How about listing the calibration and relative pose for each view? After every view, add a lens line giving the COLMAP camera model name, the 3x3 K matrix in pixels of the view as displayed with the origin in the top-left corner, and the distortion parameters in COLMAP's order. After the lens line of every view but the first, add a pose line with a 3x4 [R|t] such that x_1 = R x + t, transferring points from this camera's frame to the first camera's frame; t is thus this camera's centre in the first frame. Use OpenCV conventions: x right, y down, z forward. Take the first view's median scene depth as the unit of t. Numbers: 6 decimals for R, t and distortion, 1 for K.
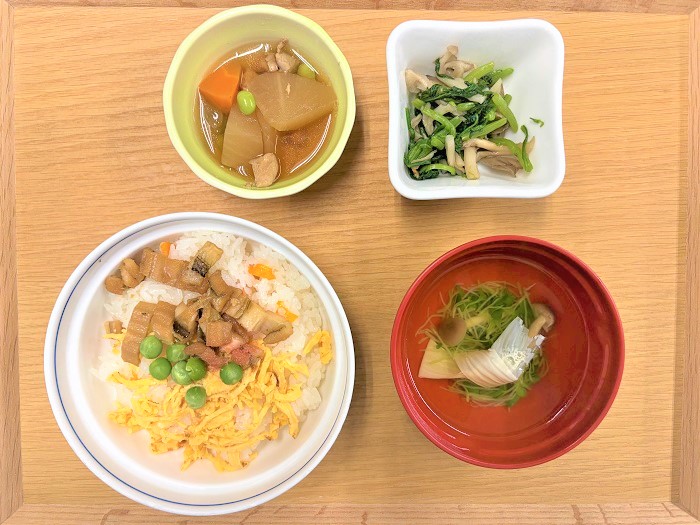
lens RADIAL K [[537.6, 0, 336.1], [0, 537.6, 277.2], [0, 0, 1]] dist [-0.013499, -0.006681]
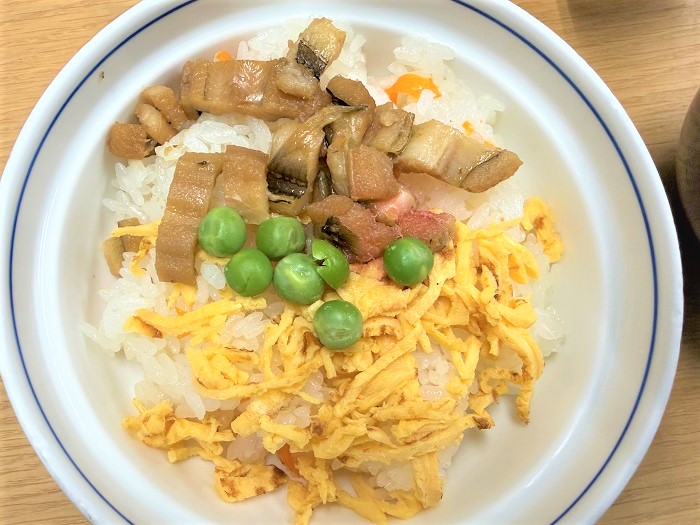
lens RADIAL K [[537.6, 0, 284.4], [0, 537.6, 293.0], [0, 0, 1]] dist [-0.013499, -0.006681]
pose [[0.991441, -0.120038, 0.051336, -0.318570], [0.128766, 0.963953, -0.232839, 0.291069], [-0.021536, 0.237457, 0.971159, 0.557777]]
